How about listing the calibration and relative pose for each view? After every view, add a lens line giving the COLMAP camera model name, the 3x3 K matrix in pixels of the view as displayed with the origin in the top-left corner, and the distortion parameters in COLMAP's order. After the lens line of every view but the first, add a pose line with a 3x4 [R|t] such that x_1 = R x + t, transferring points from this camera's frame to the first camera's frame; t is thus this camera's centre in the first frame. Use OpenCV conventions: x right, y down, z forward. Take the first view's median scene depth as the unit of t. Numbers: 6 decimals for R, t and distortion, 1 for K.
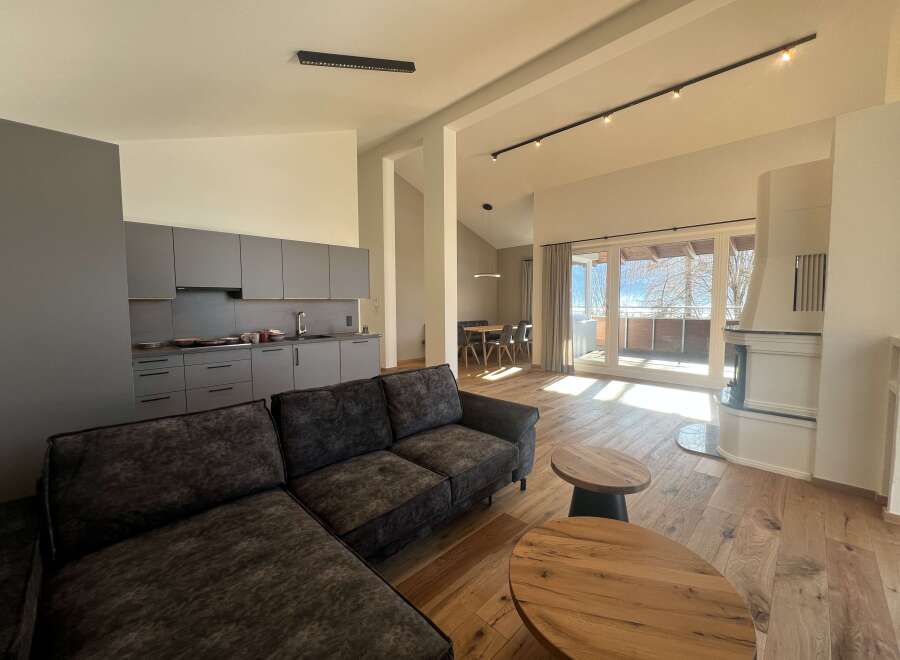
lens RADIAL K [[361.7, 0, 450.1], [0, 361.7, 325.7], [0, 0, 1]] dist [-0.008588, 0.000179]
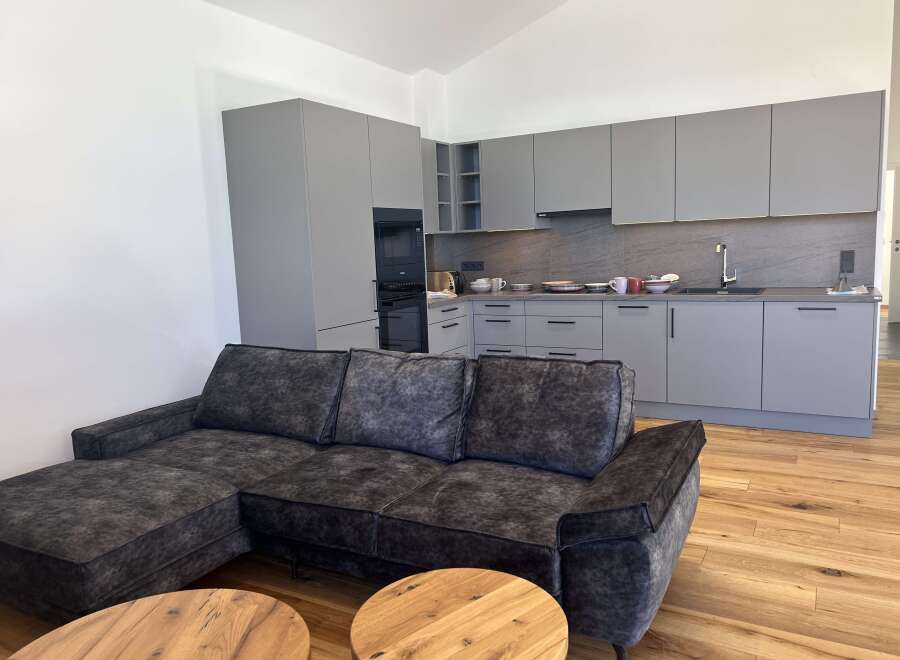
lens RADIAL K [[681.6, 0, 450.1], [0, 681.6, 332.5], [0, 0, 1]] dist [0.031807, 0.000075]
pose [[0.270427, 0.124530, -0.954653, 1.051941], [-0.021305, 0.992130, 0.123383, -0.052270], [0.962505, -0.013028, 0.270952, 0.714341]]
